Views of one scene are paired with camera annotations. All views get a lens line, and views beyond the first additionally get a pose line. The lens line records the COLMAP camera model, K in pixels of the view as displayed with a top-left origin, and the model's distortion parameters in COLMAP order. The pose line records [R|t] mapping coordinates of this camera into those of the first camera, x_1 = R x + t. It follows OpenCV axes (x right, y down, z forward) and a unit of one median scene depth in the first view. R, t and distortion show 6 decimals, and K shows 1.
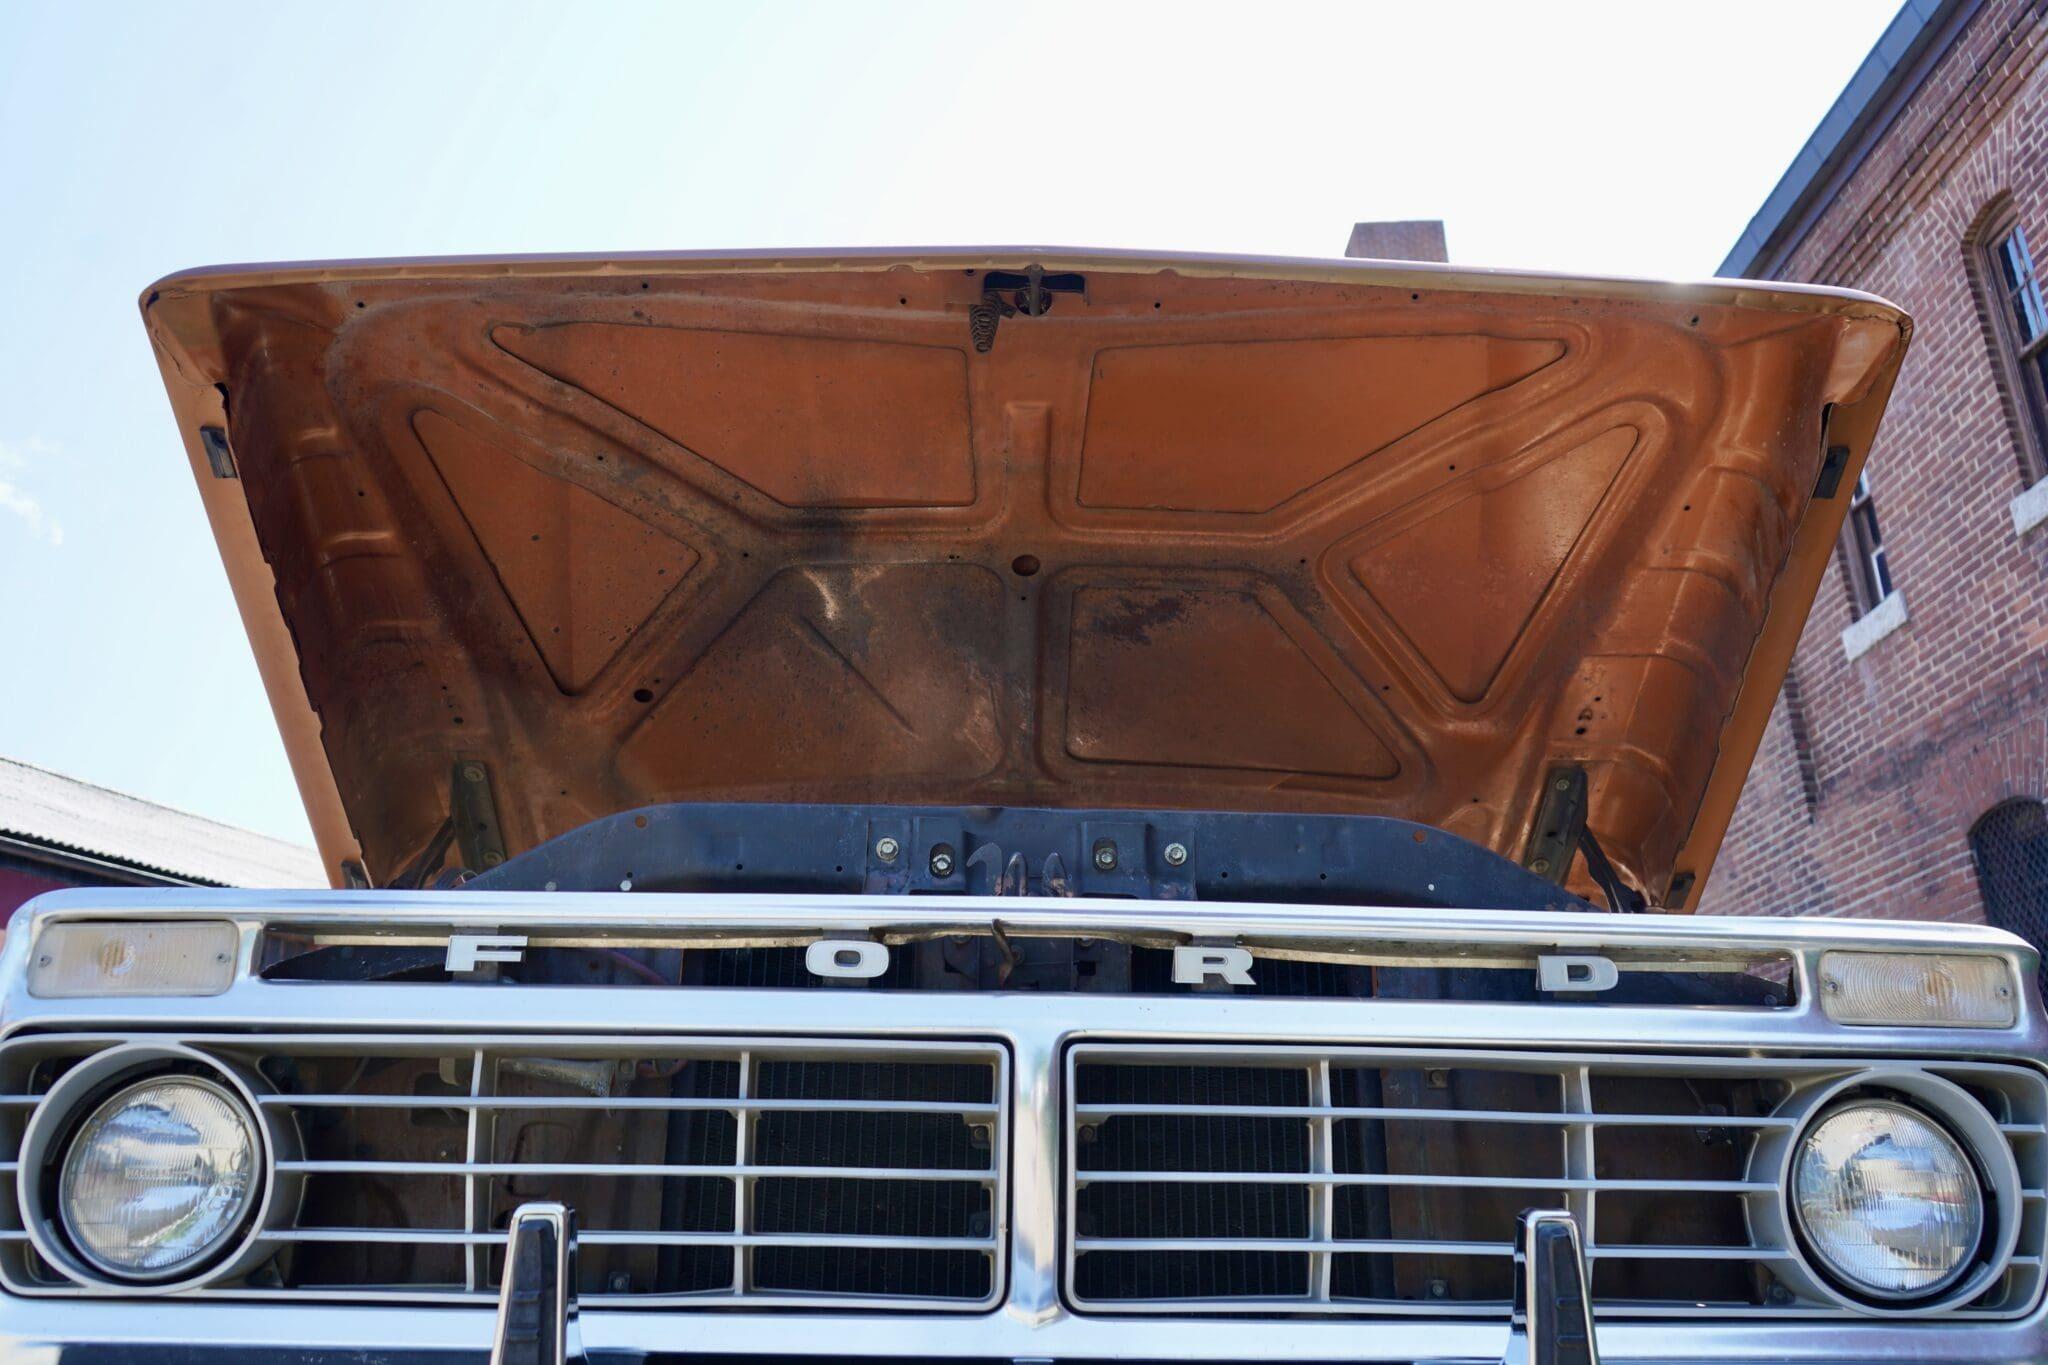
lens RADIAL K [[1656.9, 0, 1005.3], [0, 1656.9, 679.1], [0, 0, 1]] dist [-0.021434, 0.016559]
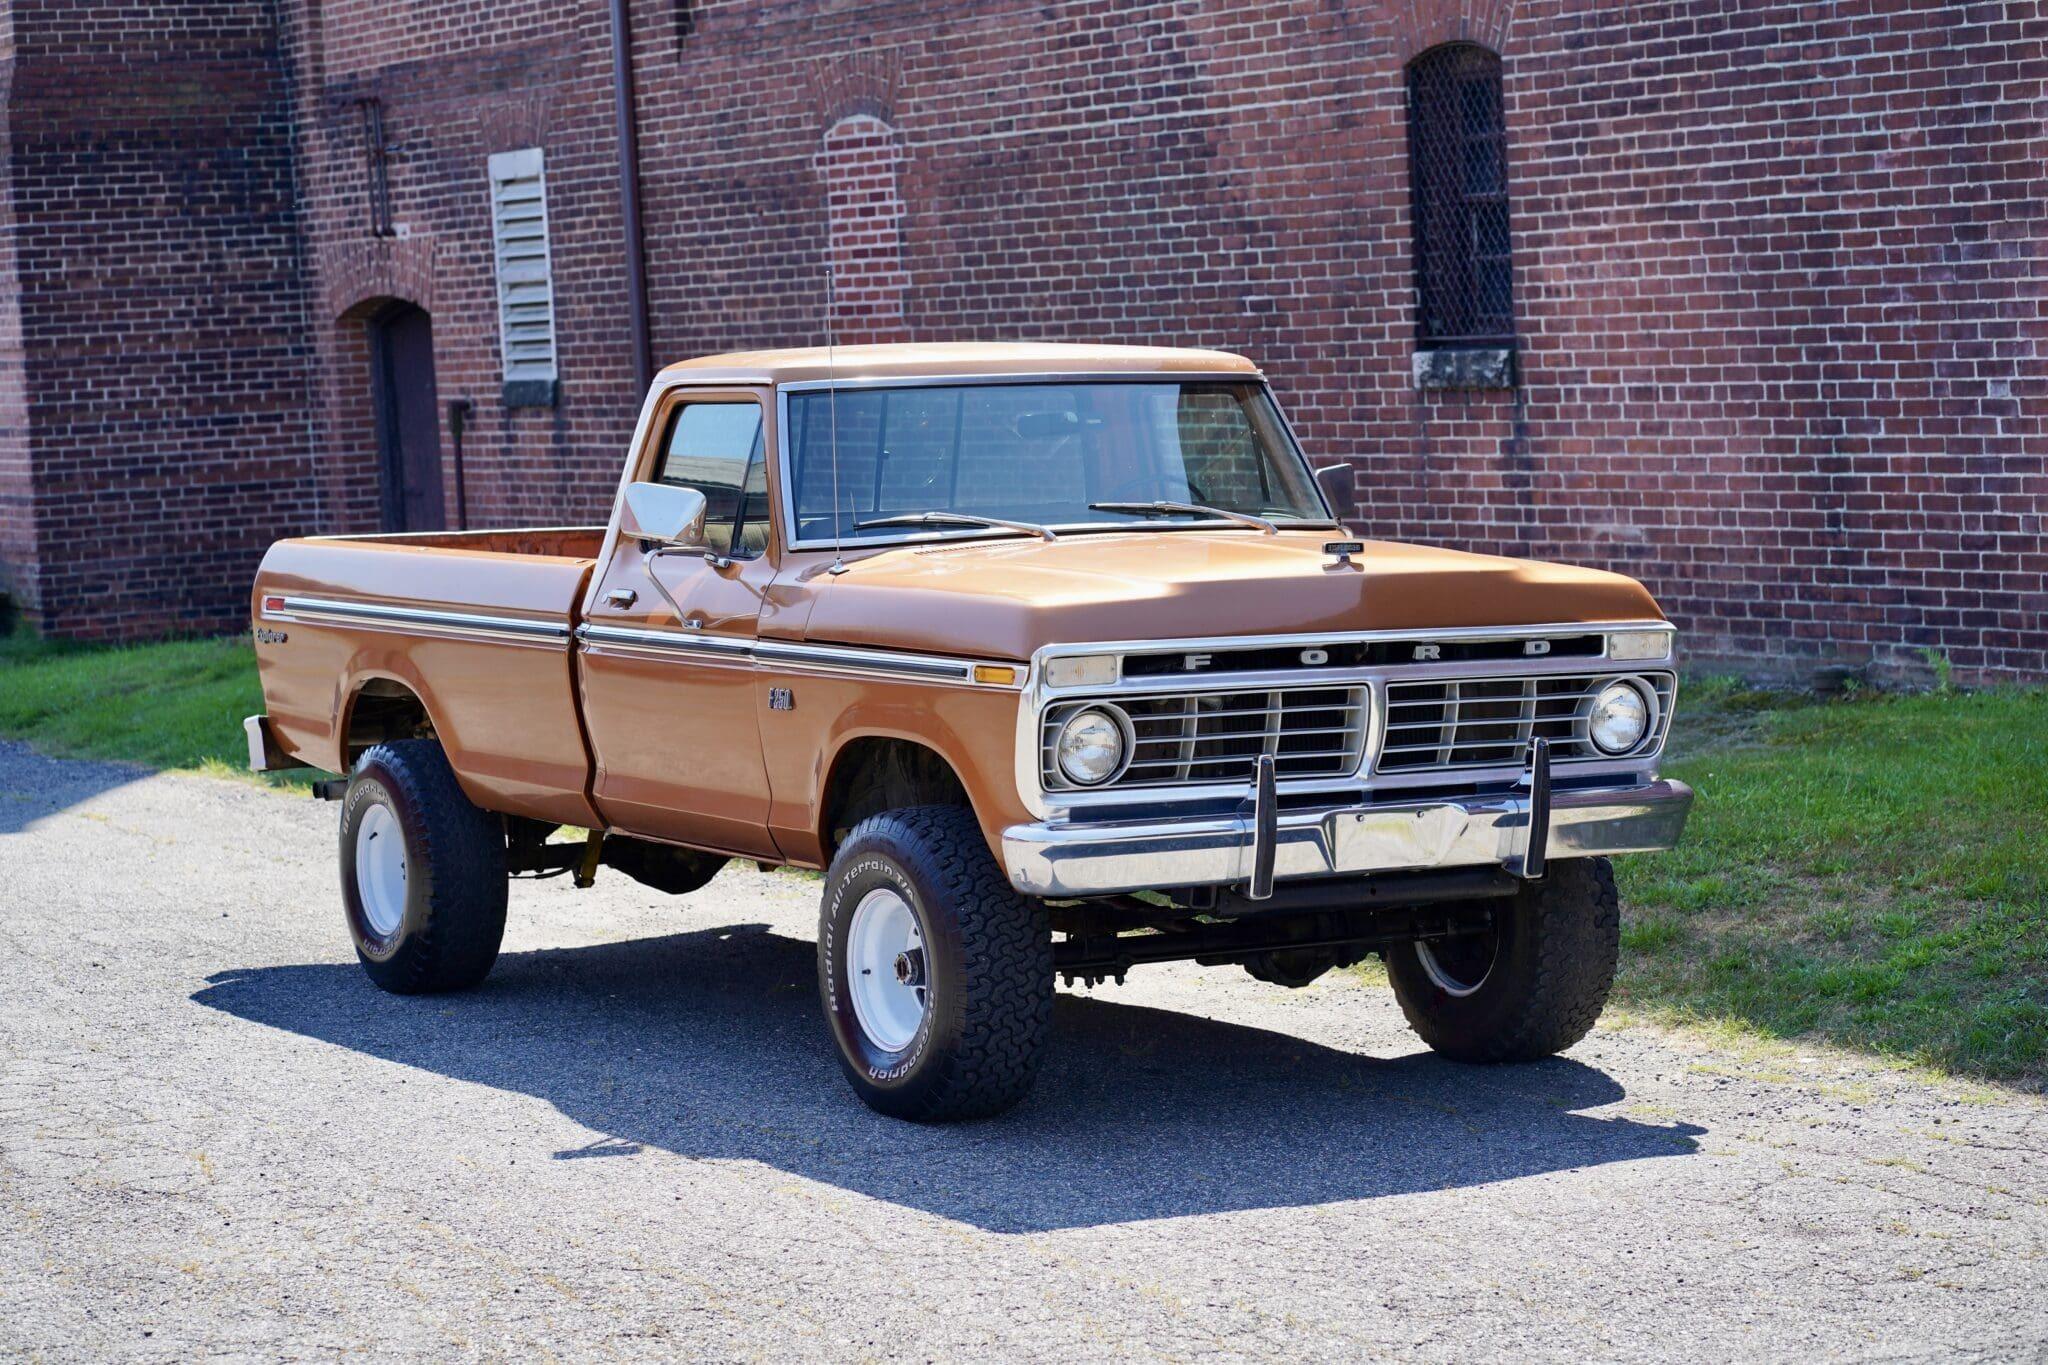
lens RADIAL K [[4920.1, 0, 869.8], [0, 4920.1, 698.8], [0, 0, 1]] dist [-0.044104, 0.000000]
pose [[0.874377, -0.057053, 0.481882, -0.756625], [-0.137918, 0.922890, 0.359518, -0.419240], [-0.465235, -0.380814, 0.799085, -0.836920]]
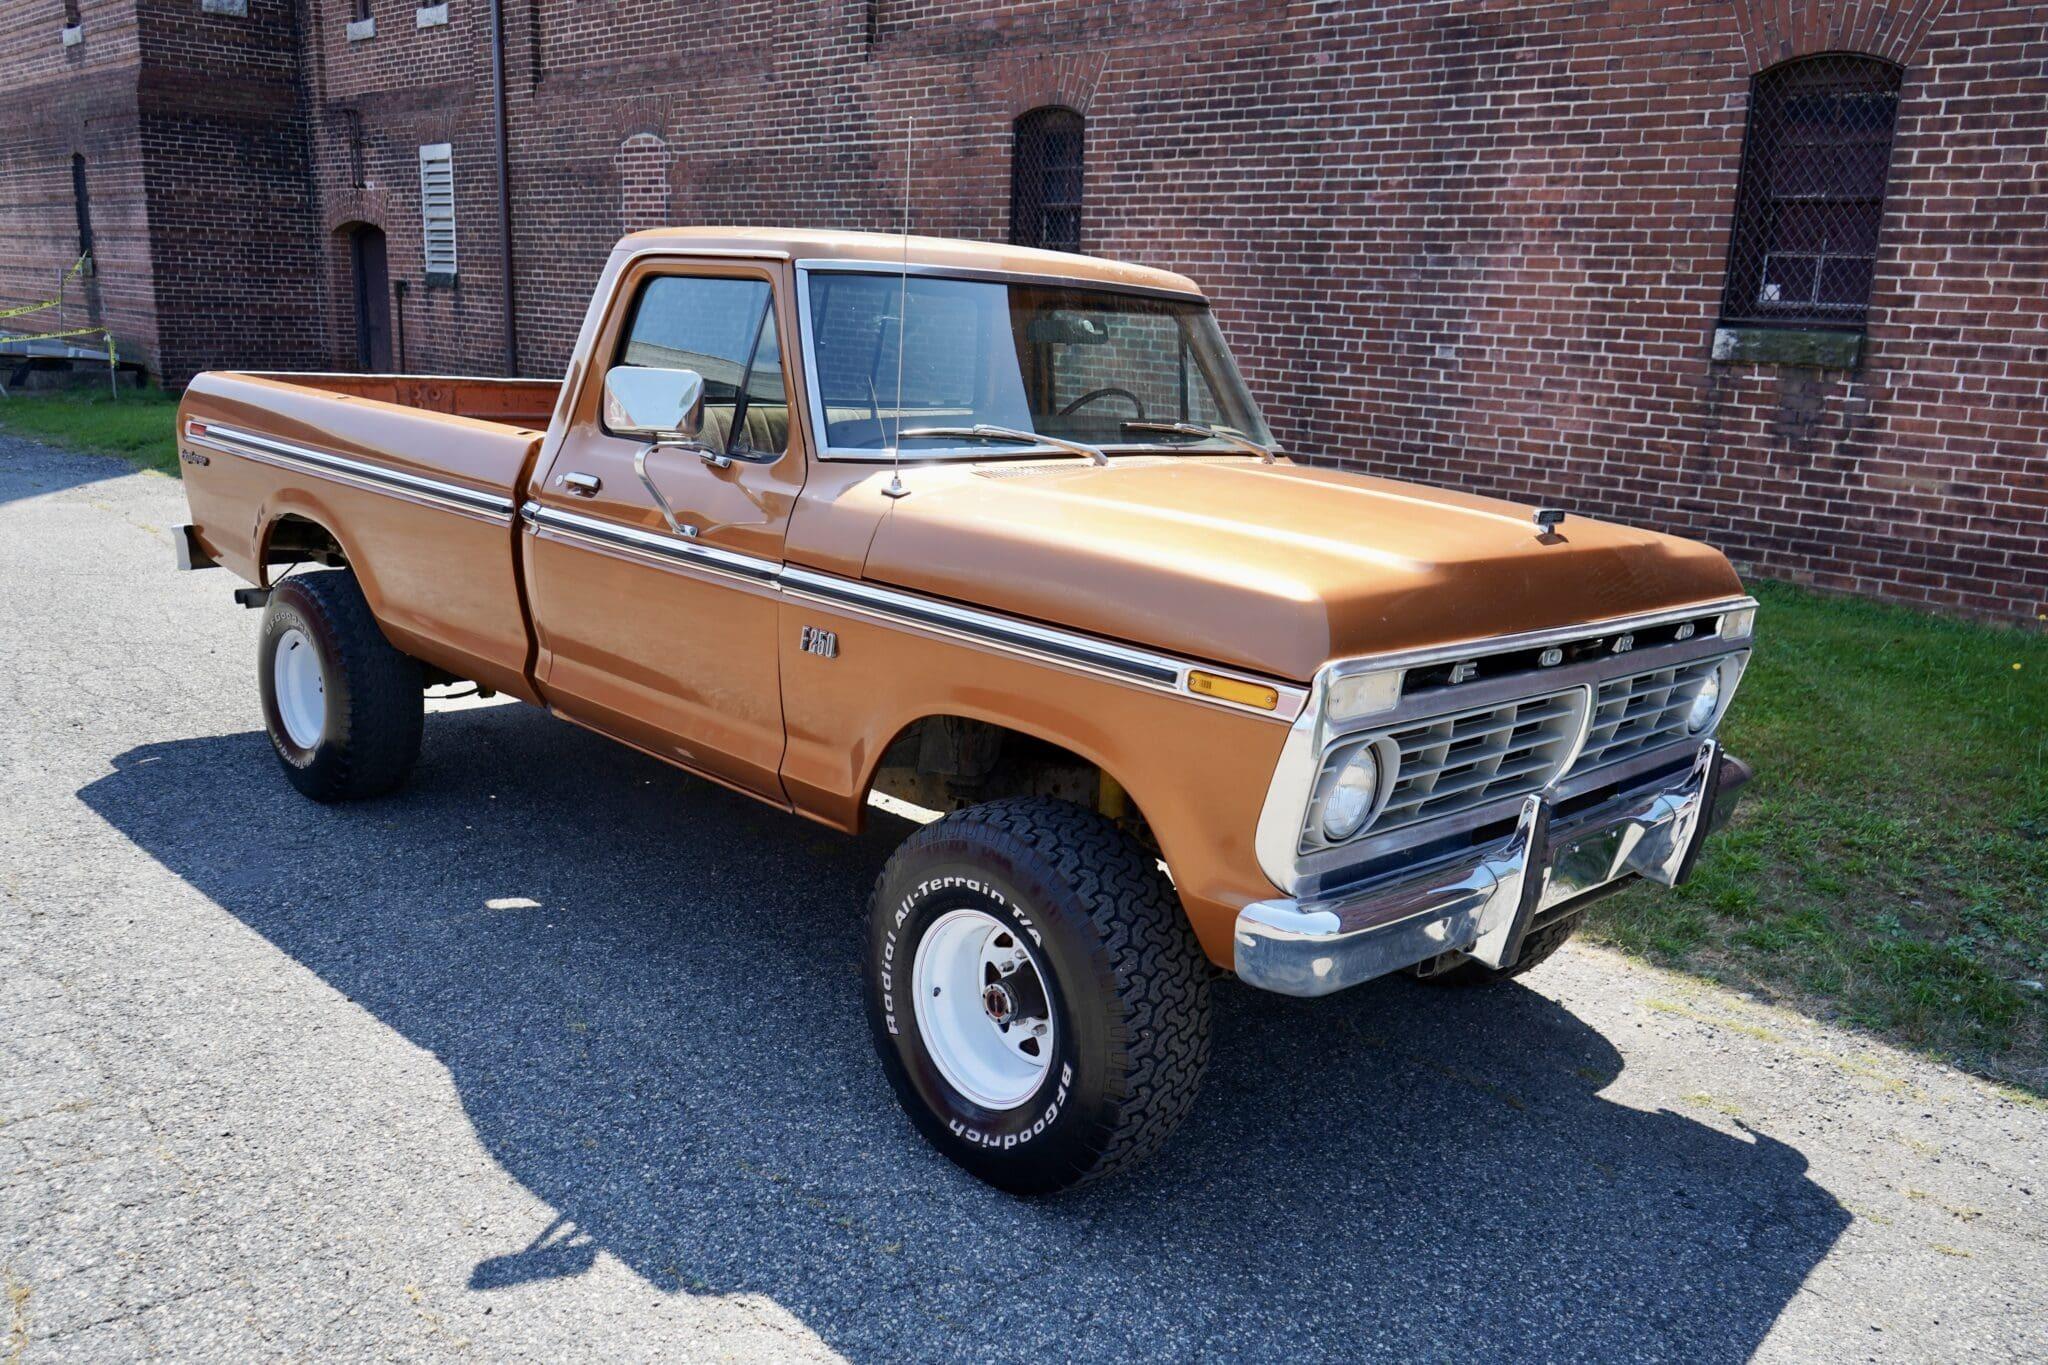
lens RADIAL K [[1645.0, 0, 1017.3], [0, 1645.0, 691.3], [0, 0, 1]] dist [-0.009039, 0.005765]
pose [[0.713197, -0.113613, 0.691695, -0.348743], [-0.292100, 0.848849, 0.440605, -0.091861], [-0.637203, -0.516283, 0.572210, 0.022995]]
